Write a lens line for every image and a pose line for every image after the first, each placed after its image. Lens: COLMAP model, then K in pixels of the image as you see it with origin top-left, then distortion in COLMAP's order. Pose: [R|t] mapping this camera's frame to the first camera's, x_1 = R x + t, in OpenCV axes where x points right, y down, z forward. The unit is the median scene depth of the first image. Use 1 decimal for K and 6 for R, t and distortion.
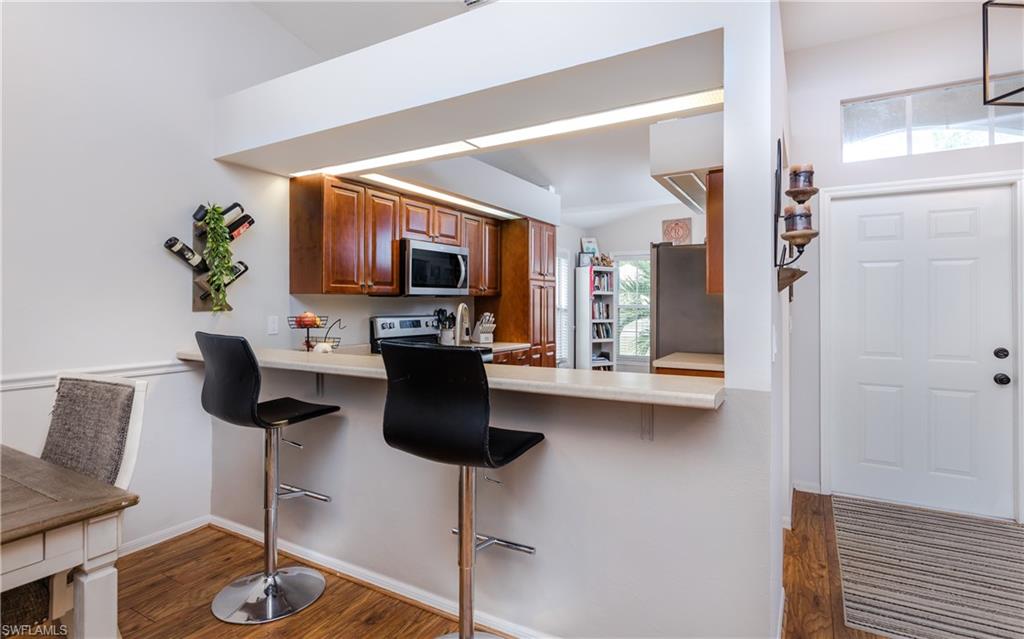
lens RADIAL K [[508.3, 0, 536.9], [0, 508.3, 301.5], [0, 0, 1]] dist [-0.002322, -0.000412]
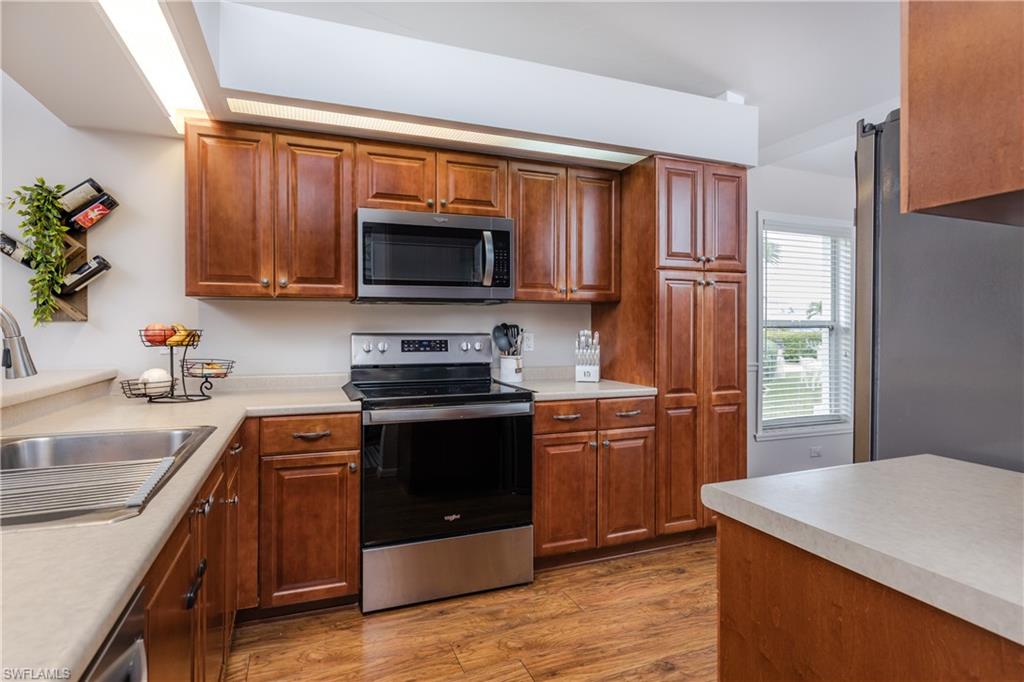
lens RADIAL K [[522.6, 0, 514.2], [0, 522.6, 333.9], [0, 0, 1]] dist [0.001092, -0.000111]
pose [[0.755229, 0.004695, -0.655445, 0.235860], [0.004232, 0.999919, 0.012038, 0.018522], [0.655448, -0.011865, 0.755147, 0.484113]]
